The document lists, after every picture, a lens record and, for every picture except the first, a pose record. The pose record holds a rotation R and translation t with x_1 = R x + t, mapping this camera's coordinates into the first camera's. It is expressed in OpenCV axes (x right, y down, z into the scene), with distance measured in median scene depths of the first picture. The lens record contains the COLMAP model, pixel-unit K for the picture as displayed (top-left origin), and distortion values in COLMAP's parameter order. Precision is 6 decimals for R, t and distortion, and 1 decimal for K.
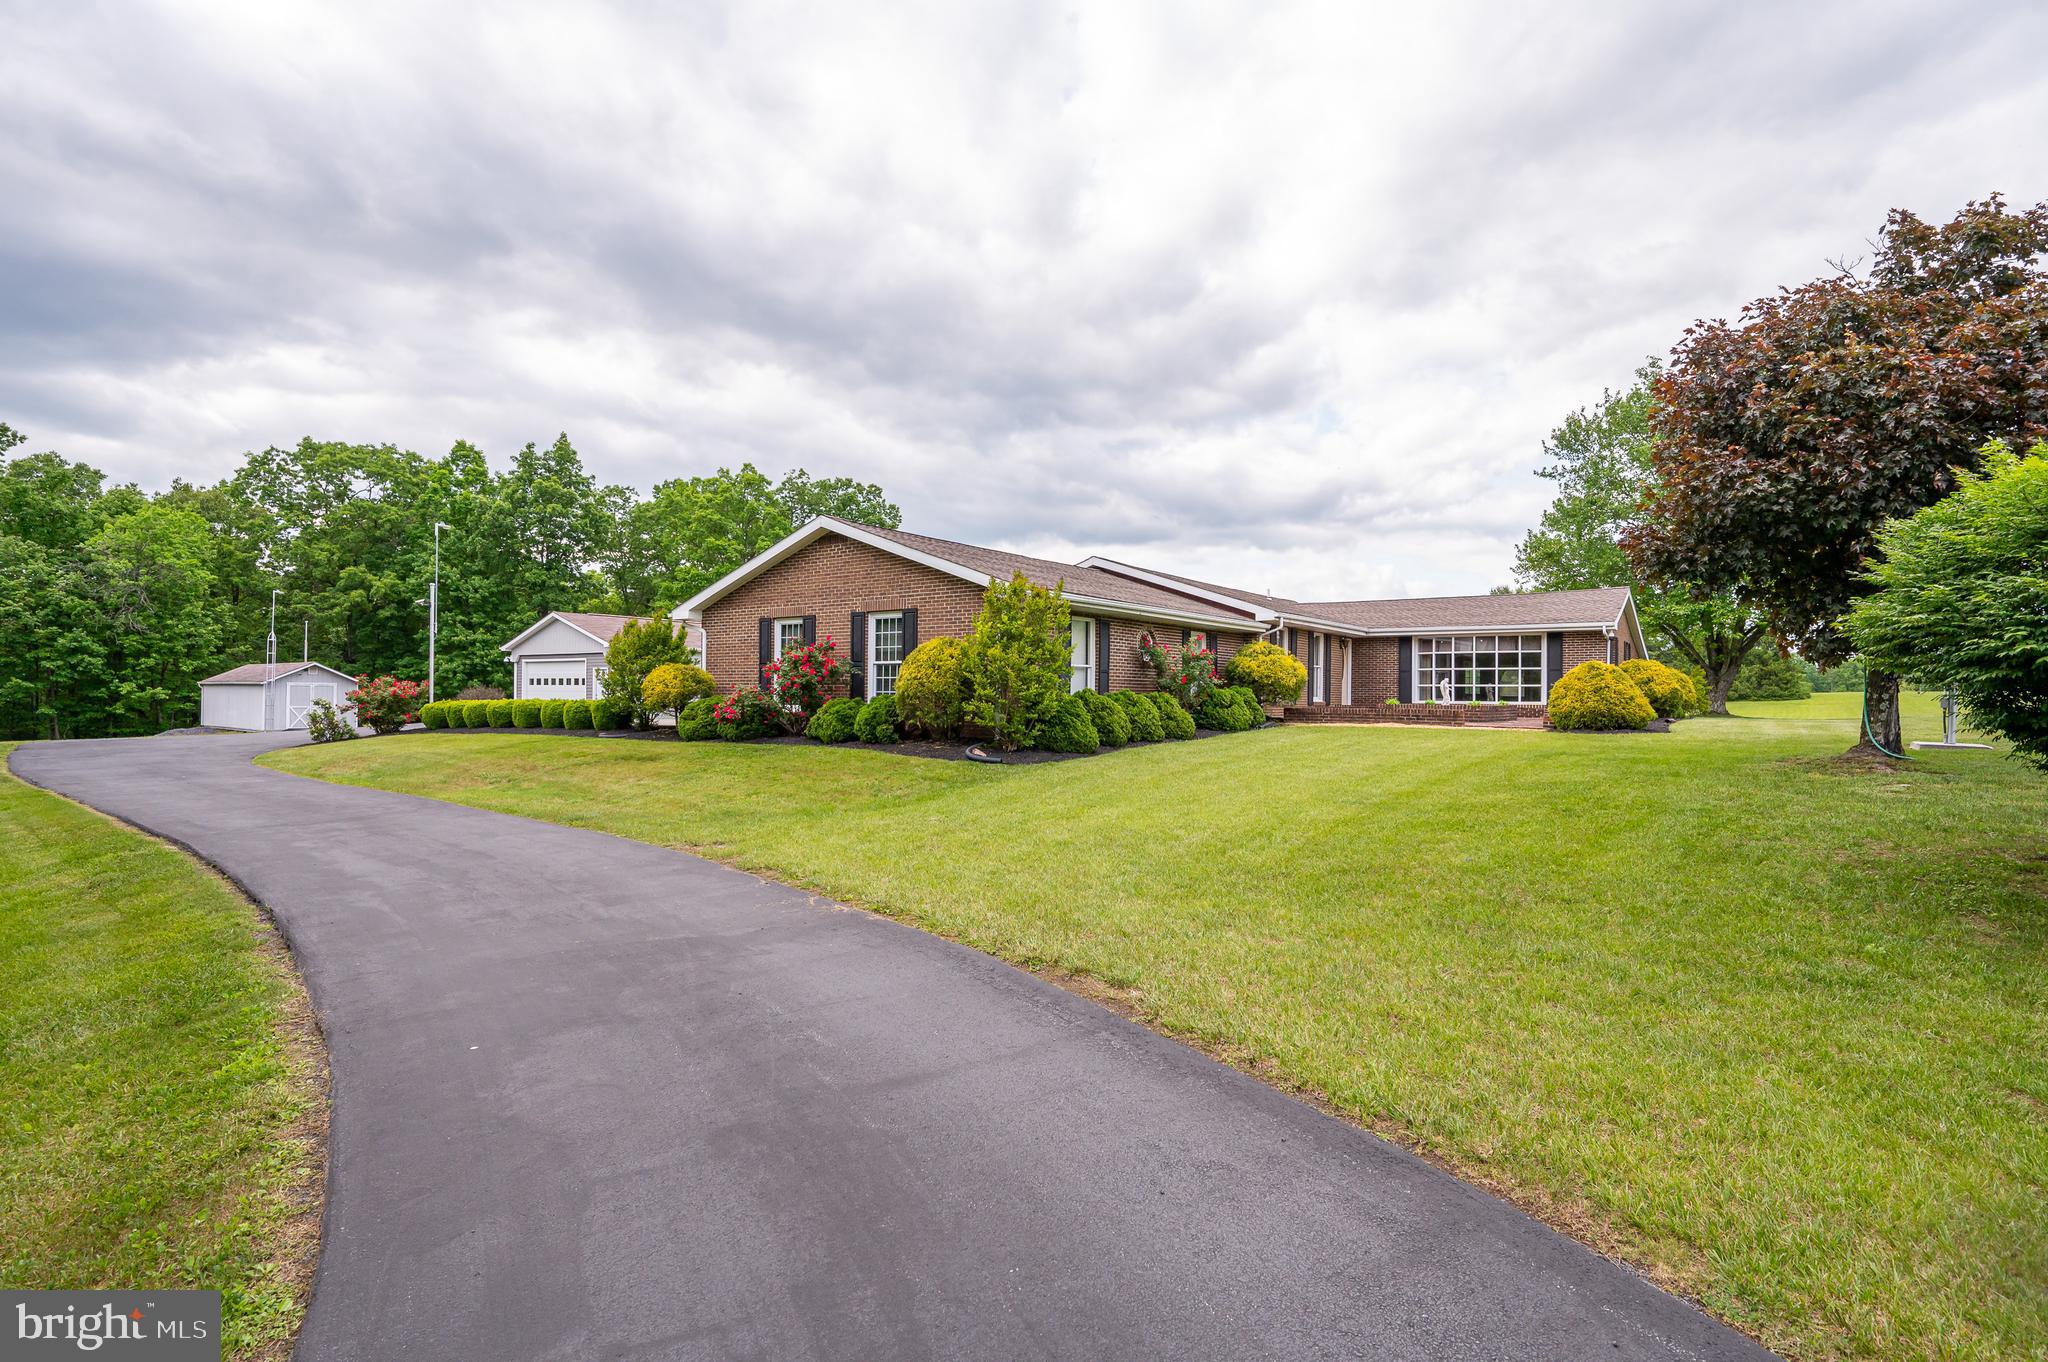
lens RADIAL K [[1012.1, 0, 1022.0], [0, 1012.1, 677.8], [0, 0, 1]] dist [0.007505, -0.000257]
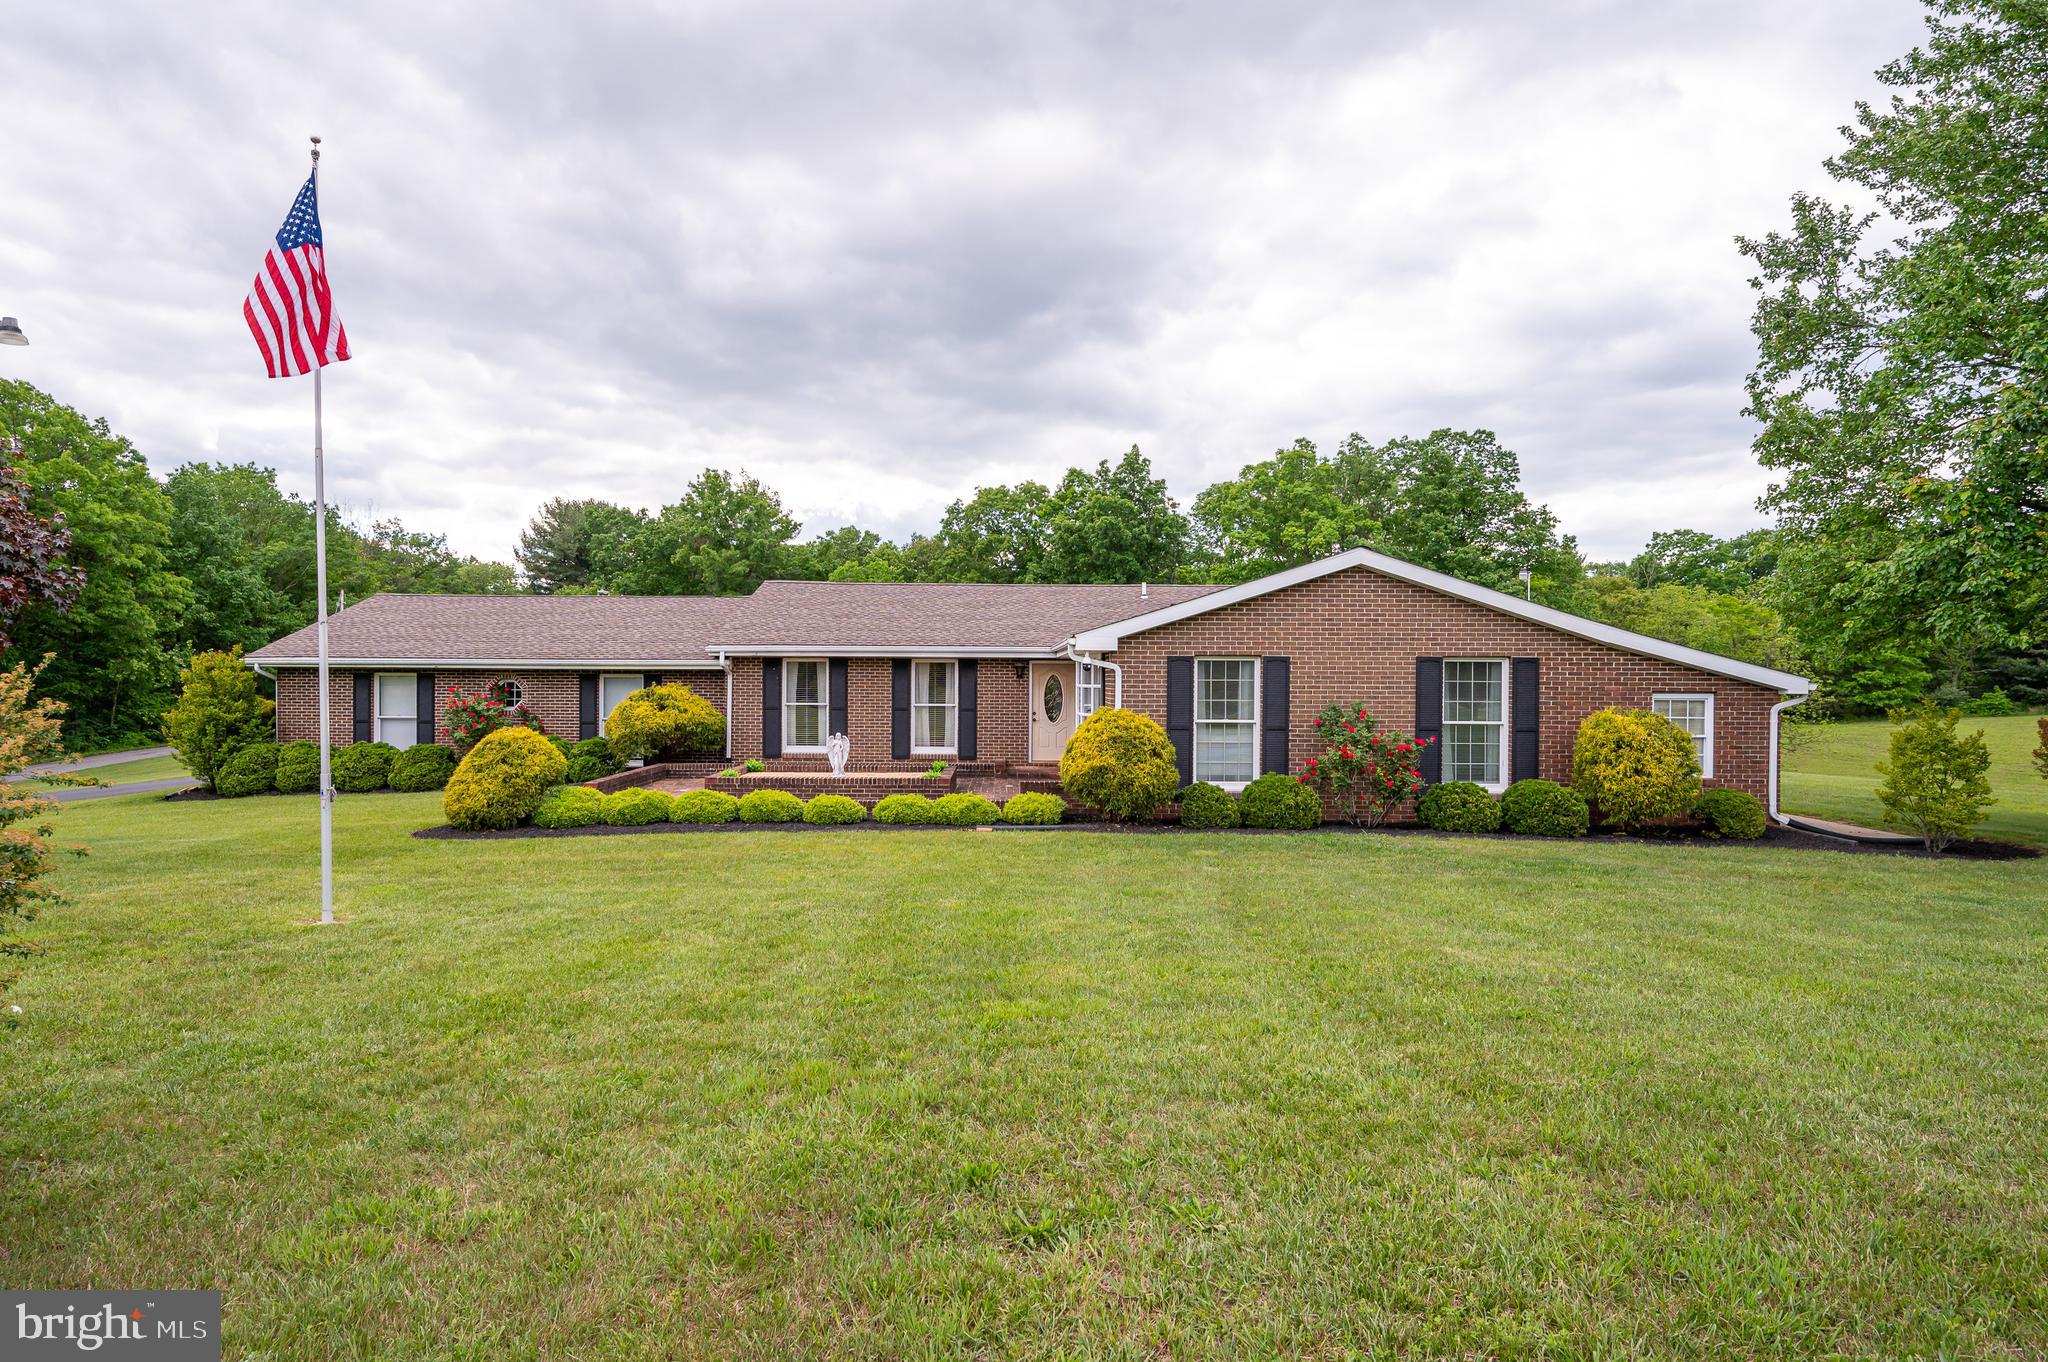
lens RADIAL K [[1105.4, 0, 993.1], [0, 1105.4, 696.0], [0, 0, 1]] dist [-0.003680, 0.000356]
pose [[0.579536, 0.010069, -0.814885, 0.497484], [0.015677, 0.999601, 0.023500, -0.018572], [0.814796, -0.026394, 0.579146, 0.299330]]
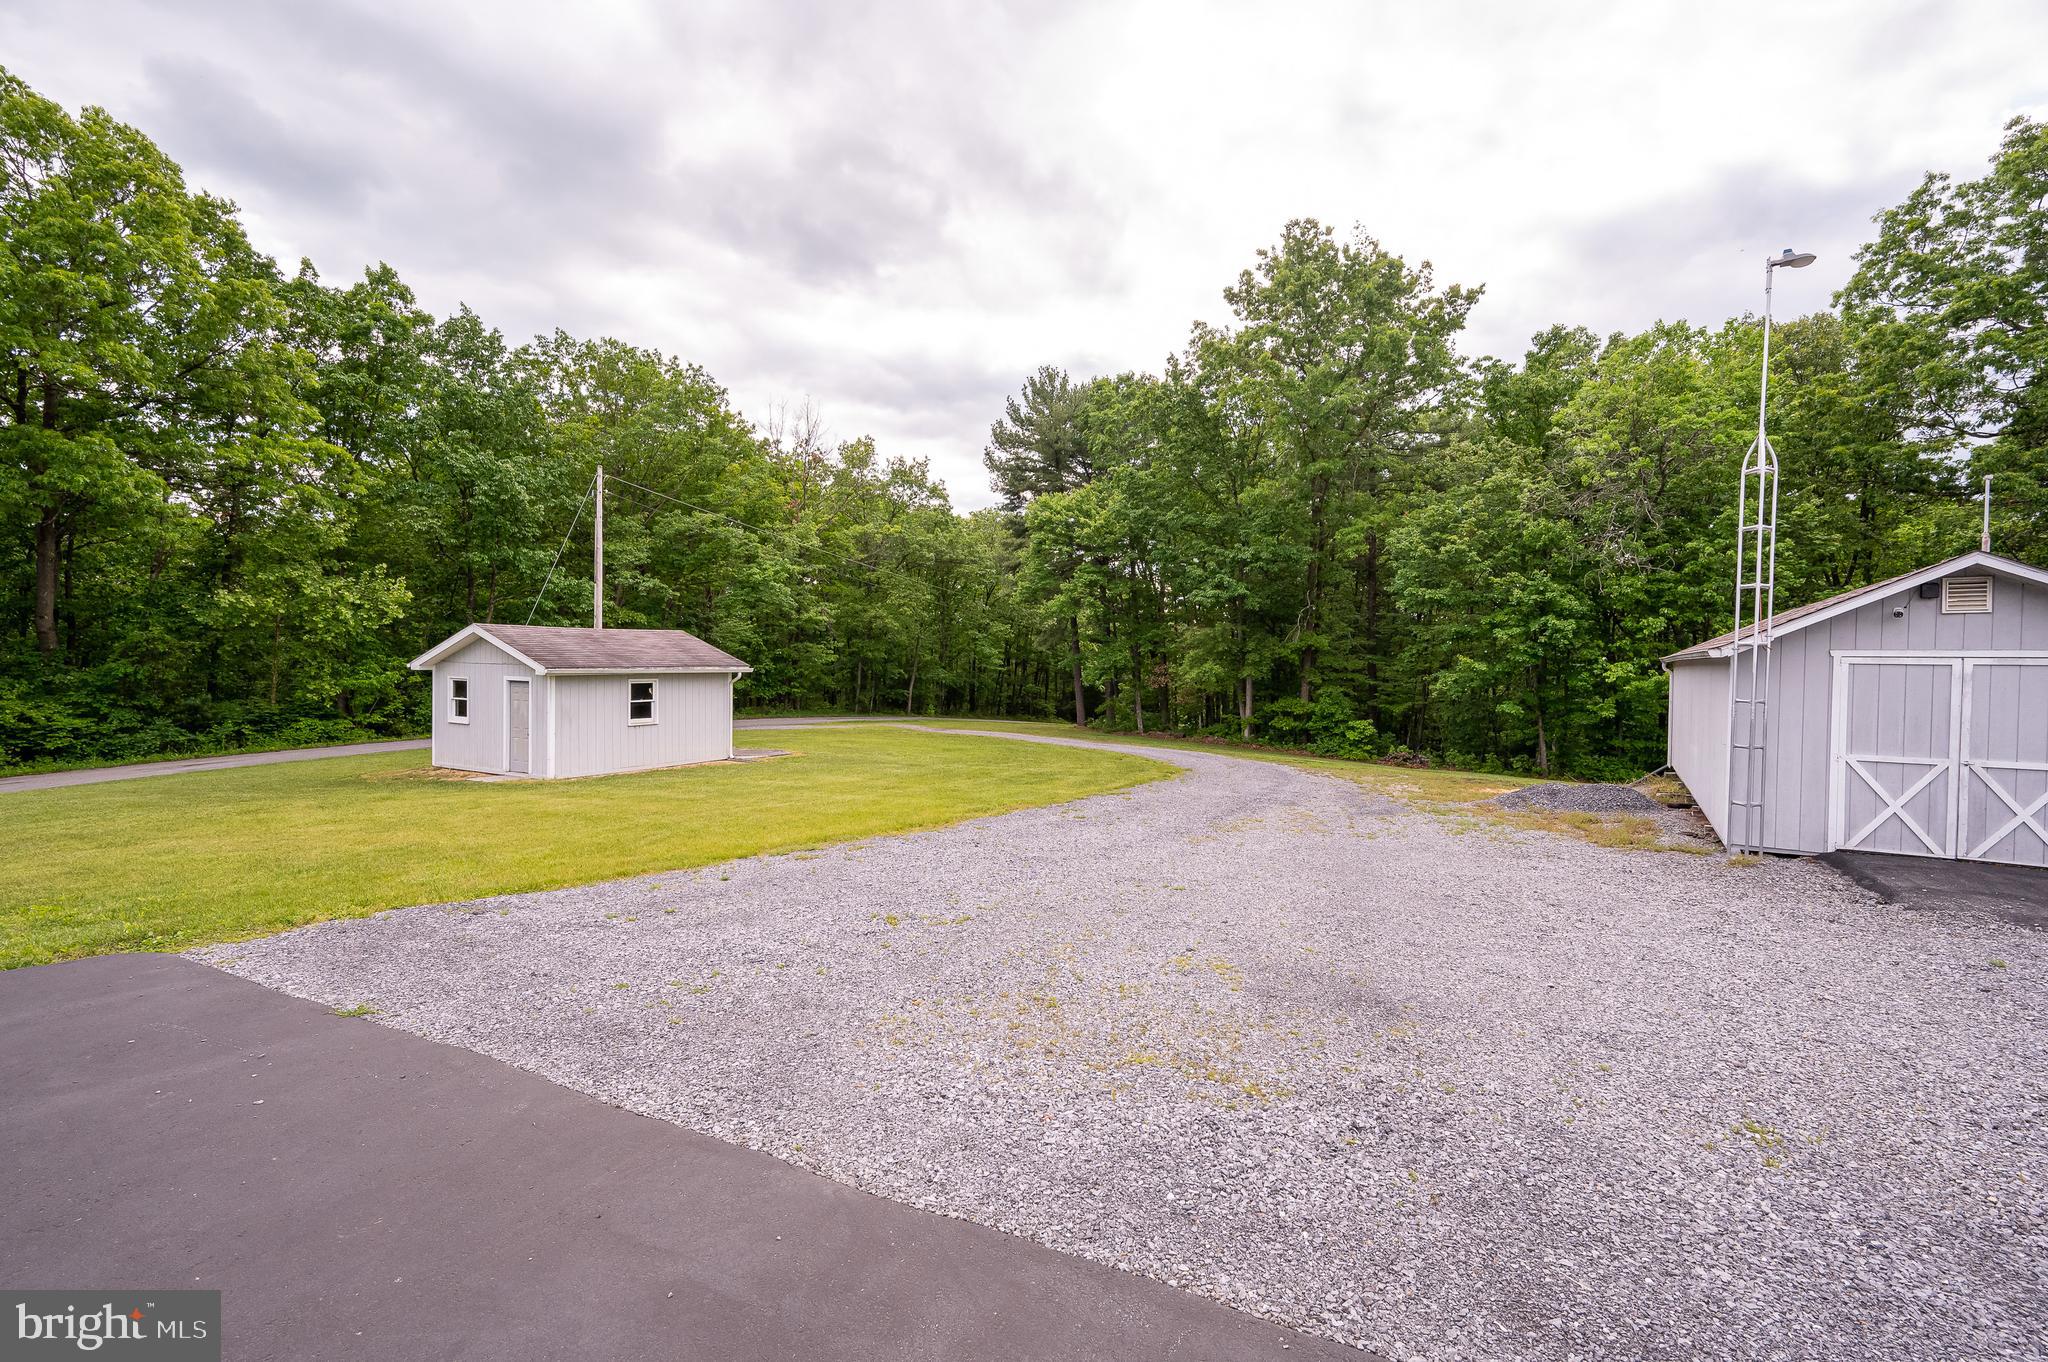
lens RADIAL K [[894.1, 0, 1039.1], [0, 894.1, 686.6], [0, 0, 1]] dist [0.001084, -0.000091]
pose [[0.117608, 0.017273, -0.992910, -0.445441], [0.006546, 0.999814, 0.018168, 0.007159], [0.993039, -0.008636, 0.117473, 0.648553]]
